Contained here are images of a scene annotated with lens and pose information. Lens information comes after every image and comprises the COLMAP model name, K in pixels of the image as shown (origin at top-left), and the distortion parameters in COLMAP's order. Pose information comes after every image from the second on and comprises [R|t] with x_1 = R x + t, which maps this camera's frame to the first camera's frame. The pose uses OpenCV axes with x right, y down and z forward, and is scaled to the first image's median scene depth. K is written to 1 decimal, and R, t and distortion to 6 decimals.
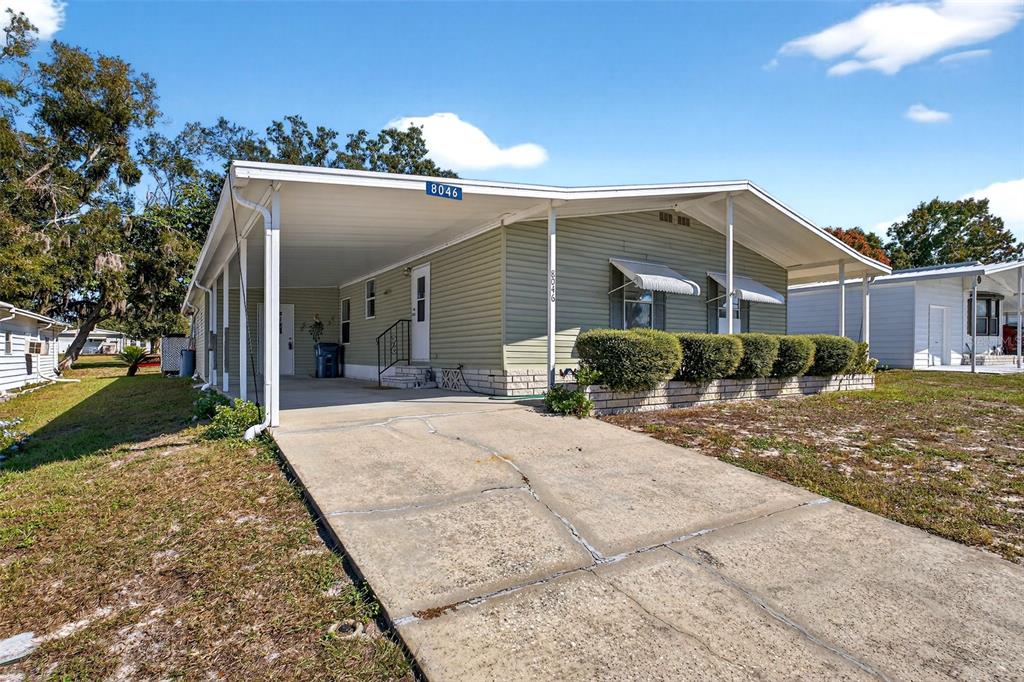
lens RADIAL K [[539.0, 0, 512.5], [0, 539.0, 353.3], [0, 0, 1]] dist [-0.001465, -0.000370]
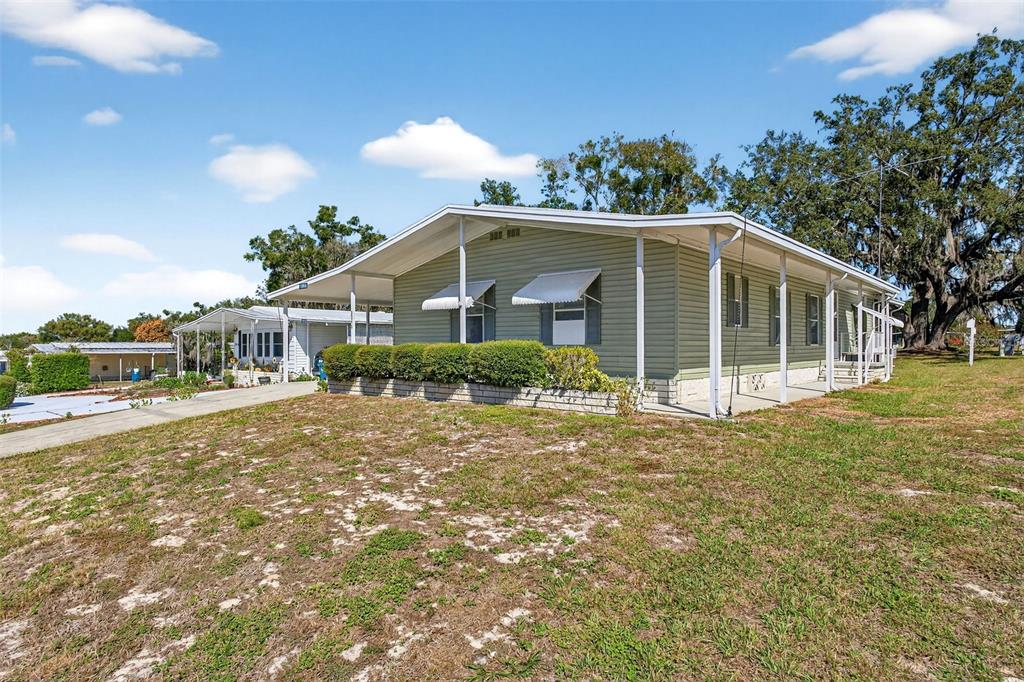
lens RADIAL K [[567.3, 0, 512.0], [0, 567.3, 341.0], [0, 0, 1]] dist [-0.002214, -0.001277]
pose [[0.242710, -0.011103, -0.970035, 1.443846], [0.003675, 0.999938, -0.010526, -0.023640], [0.970092, -0.001010, 0.242736, 0.754289]]
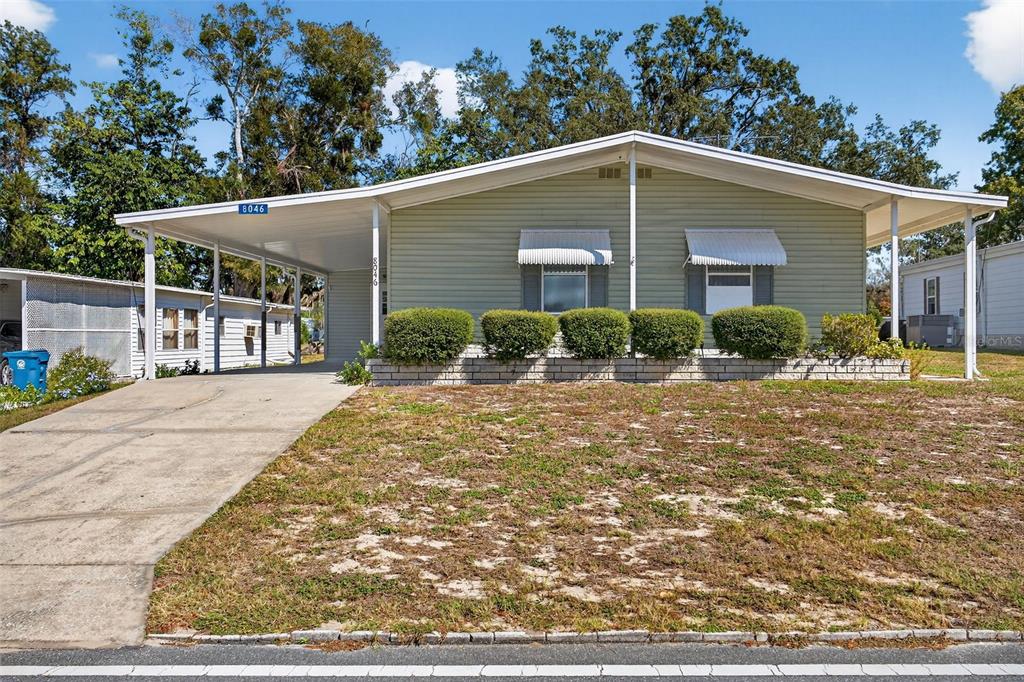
lens RADIAL K [[893.3, 0, 512.0], [0, 893.3, 341.0], [0, 0, 1]] dist [0.004722, 0.015274]
pose [[0.813175, 0.000393, -0.582019, 0.996720], [0.000877, 0.999998, 0.001901, 0.012149], [0.582018, -0.002056, 0.813173, -0.250681]]
